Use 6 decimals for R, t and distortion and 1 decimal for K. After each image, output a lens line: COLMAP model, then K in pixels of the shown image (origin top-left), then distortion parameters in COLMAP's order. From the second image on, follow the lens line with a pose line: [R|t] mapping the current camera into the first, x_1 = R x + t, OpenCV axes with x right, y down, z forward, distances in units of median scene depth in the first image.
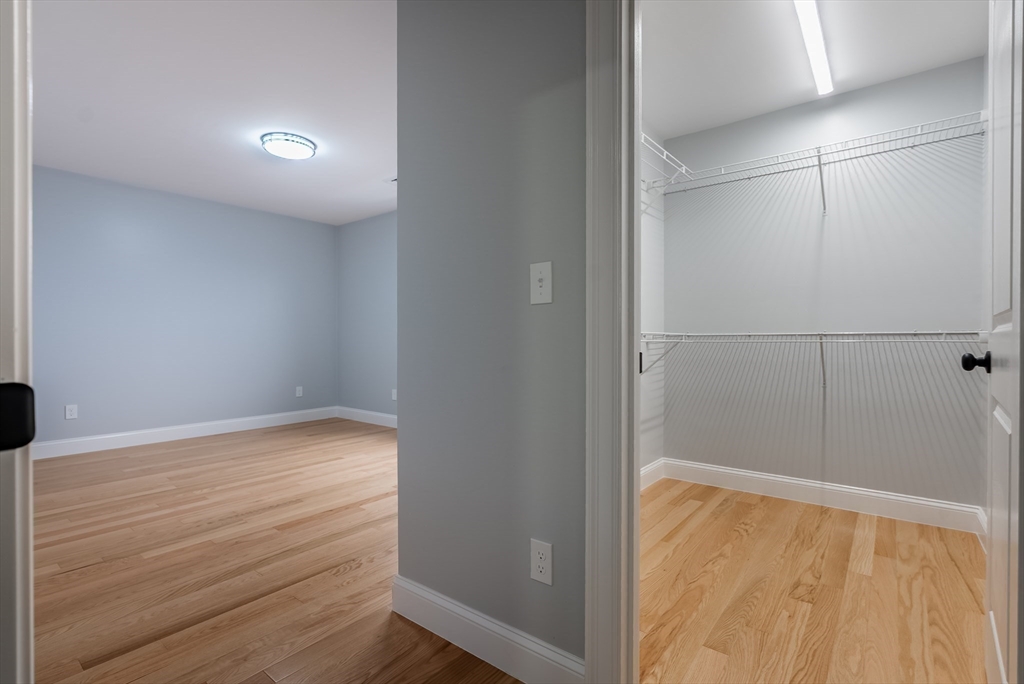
lens RADIAL K [[480.7, 0, 512.0], [0, 480.7, 342.0], [0, 0, 1]] dist [-0.003547, -0.000383]
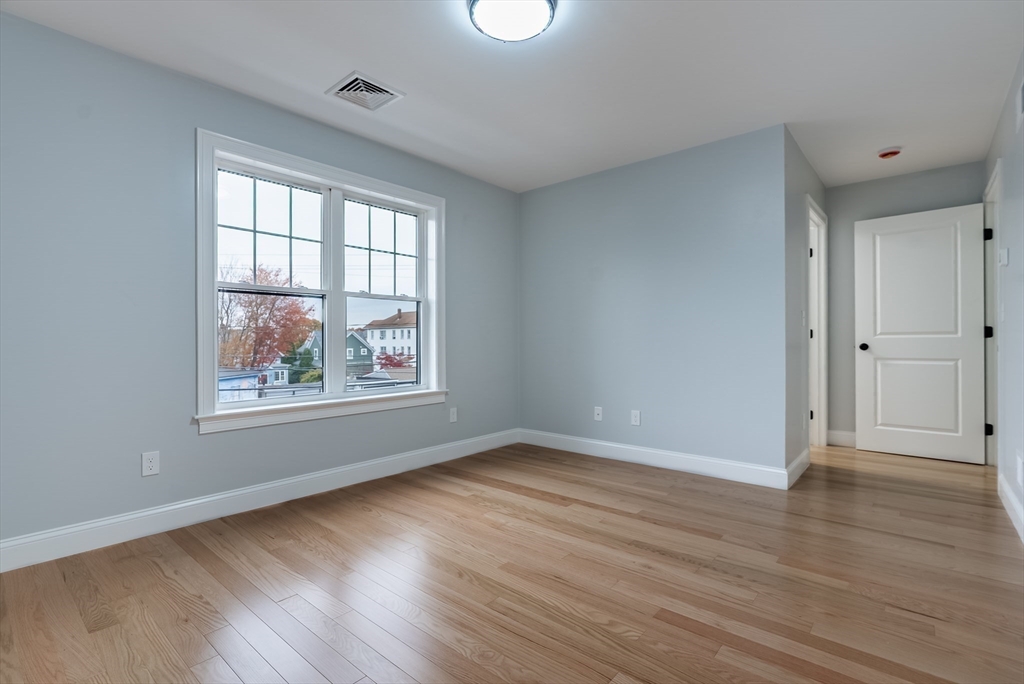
lens RADIAL K [[480.7, 0, 512.0], [0, 480.7, 342.0], [0, 0, 1]] dist [-0.003547, -0.000383]
pose [[0.038841, -0.004627, 0.999235, -1.378151], [0.010759, 0.999933, 0.004212, -0.002693], [-0.999187, 0.010587, 0.038888, 1.302946]]
